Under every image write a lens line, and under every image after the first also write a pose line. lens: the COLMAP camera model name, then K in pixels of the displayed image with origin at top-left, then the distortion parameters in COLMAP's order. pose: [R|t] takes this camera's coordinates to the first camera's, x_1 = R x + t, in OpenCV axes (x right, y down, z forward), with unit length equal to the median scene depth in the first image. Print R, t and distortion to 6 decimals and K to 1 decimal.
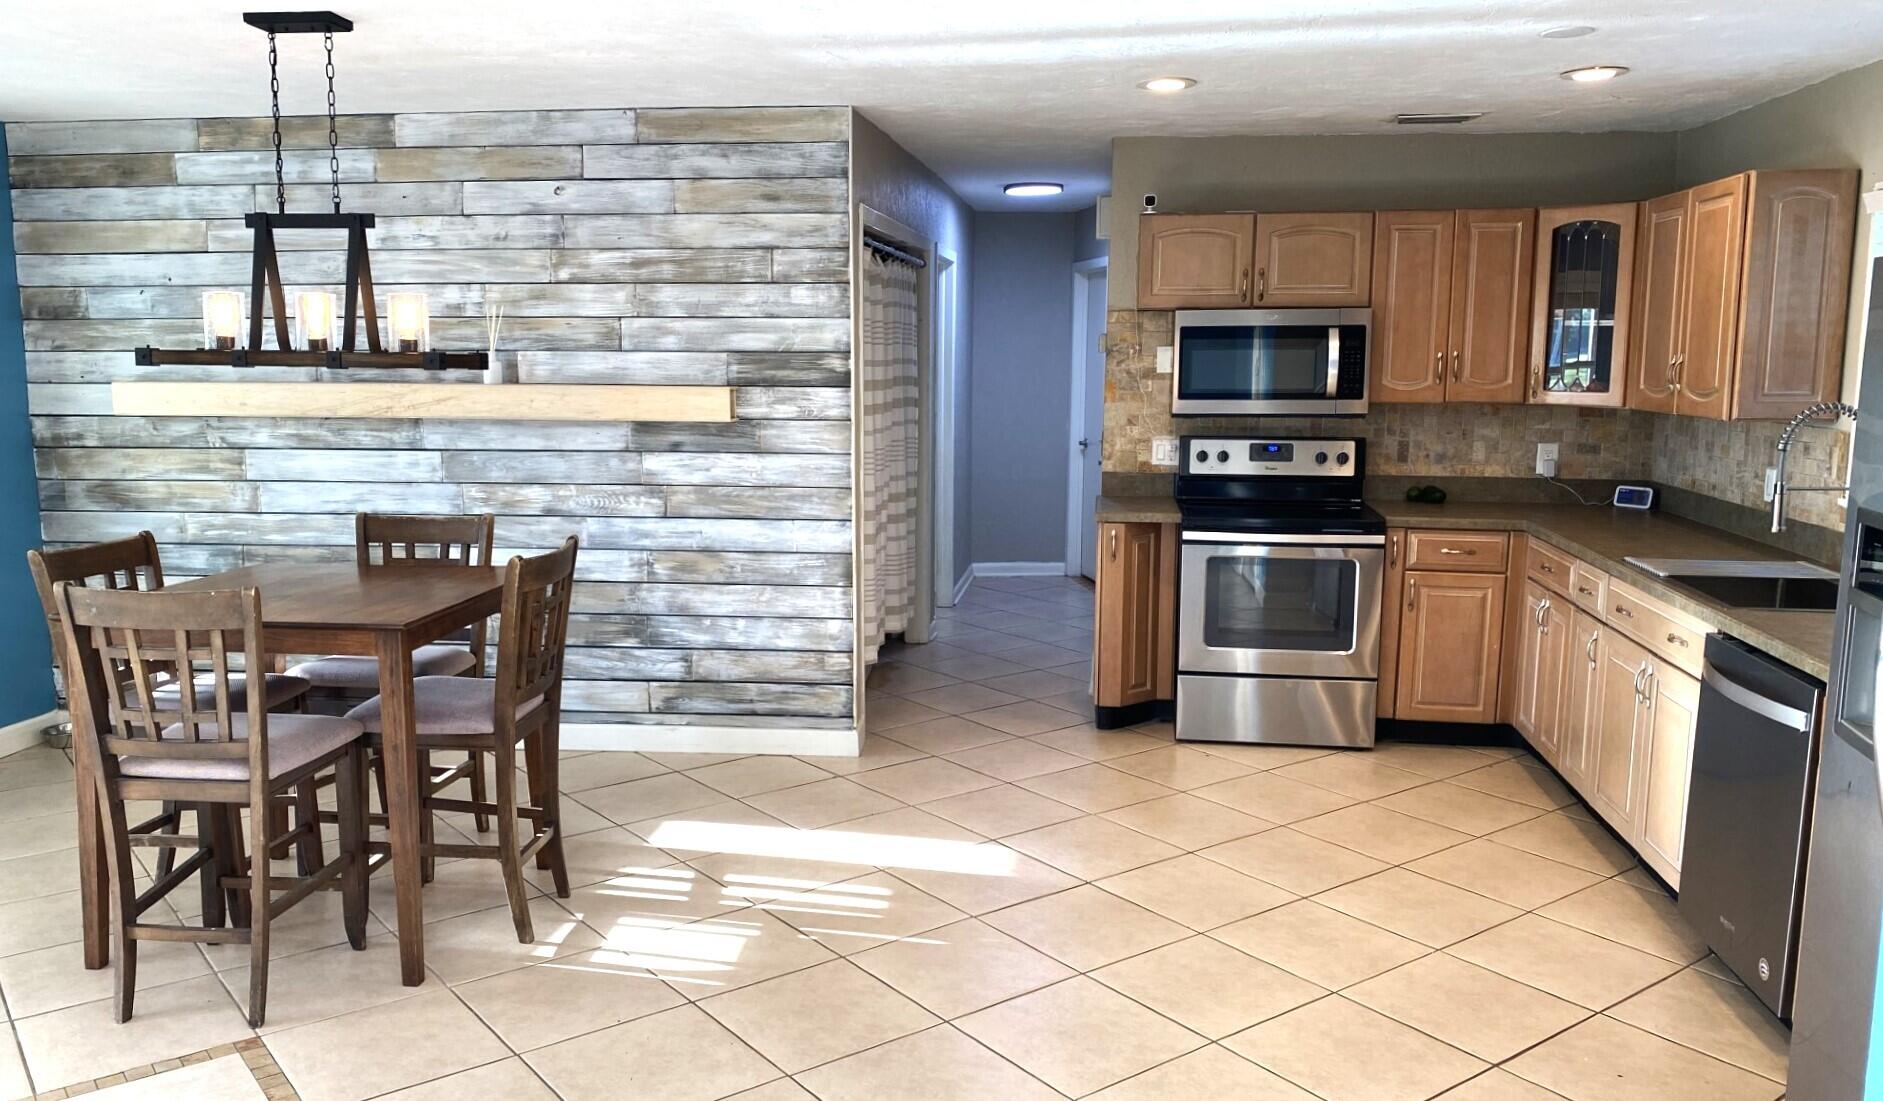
lens RADIAL K [[1474.1, 0, 921.6], [0, 1474.1, 552.1], [0, 0, 1]] dist [0.050778, -0.074279]
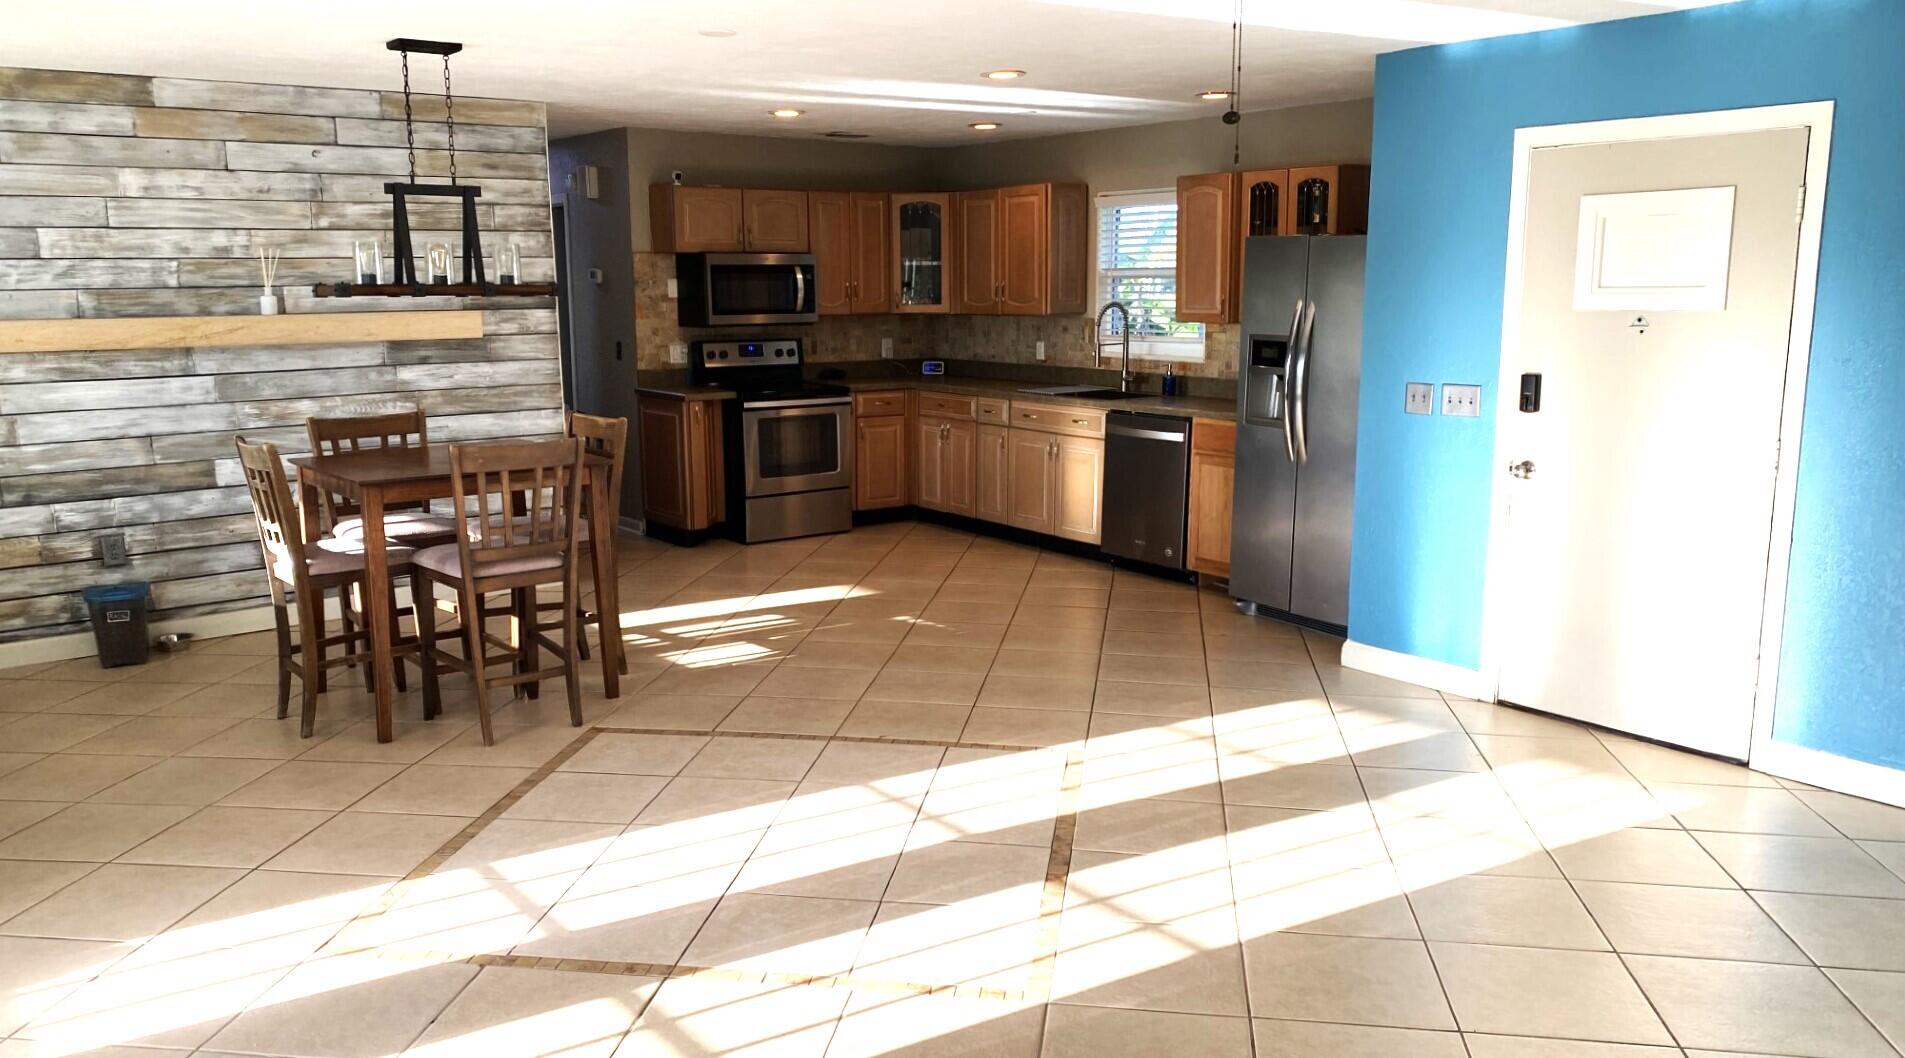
lens RADIAL K [[1446.6, 0, 977.8], [0, 1446.6, 555.6], [0, 0, 1]] dist [0.002634, -0.001736]
pose [[0.700865, -0.142660, 0.698882, -0.726296], [0.109362, 0.989703, 0.092351, 0.031984], [-0.704860, 0.011705, 0.709250, -0.217147]]
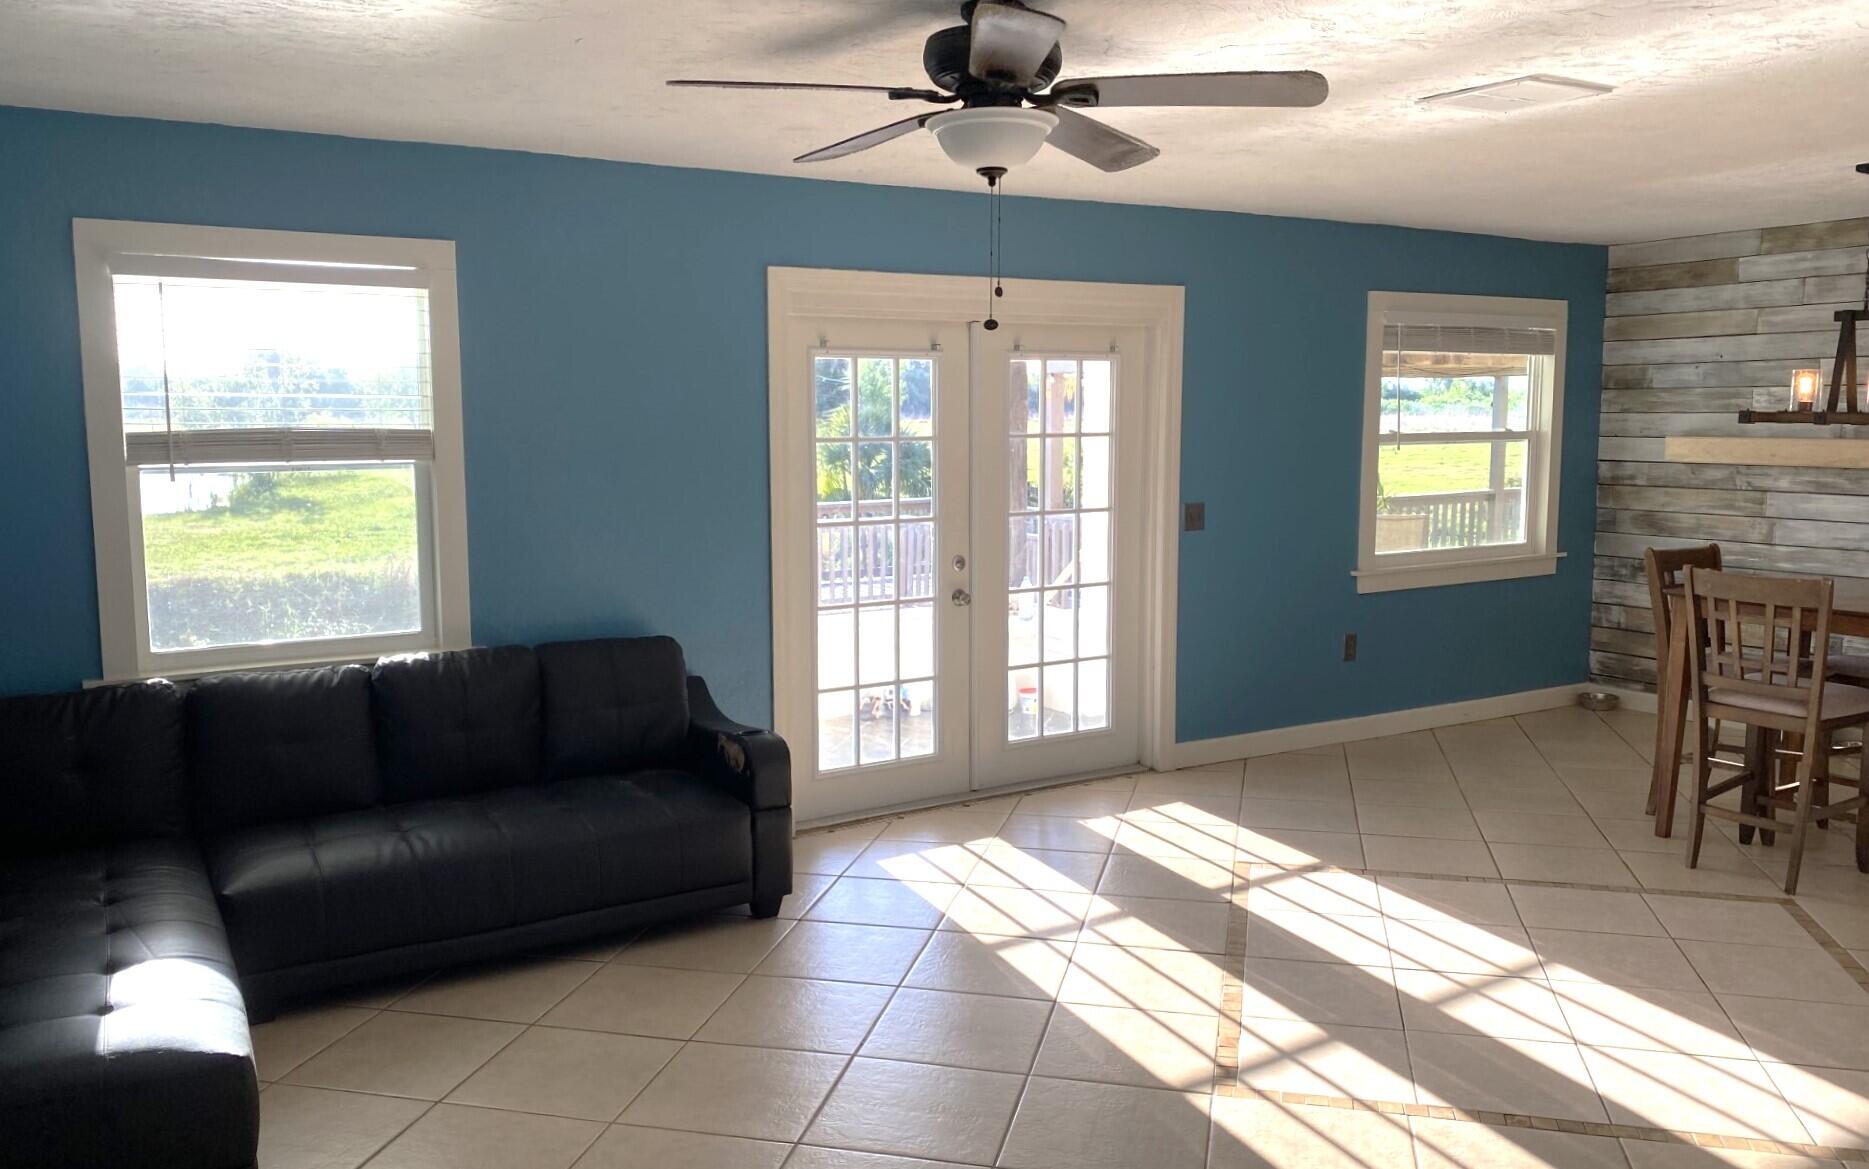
lens RADIAL K [[1479.0, 0, 933.0], [0, 1479.0, 572.6], [0, 0, 1]] dist [0.012552, -0.003525]
pose [[0.642791, 0.085561, -0.761248, 0.045204], [-0.106275, 0.994094, 0.021994, 0.045404], [0.758634, 0.066763, 0.648088, -0.332468]]
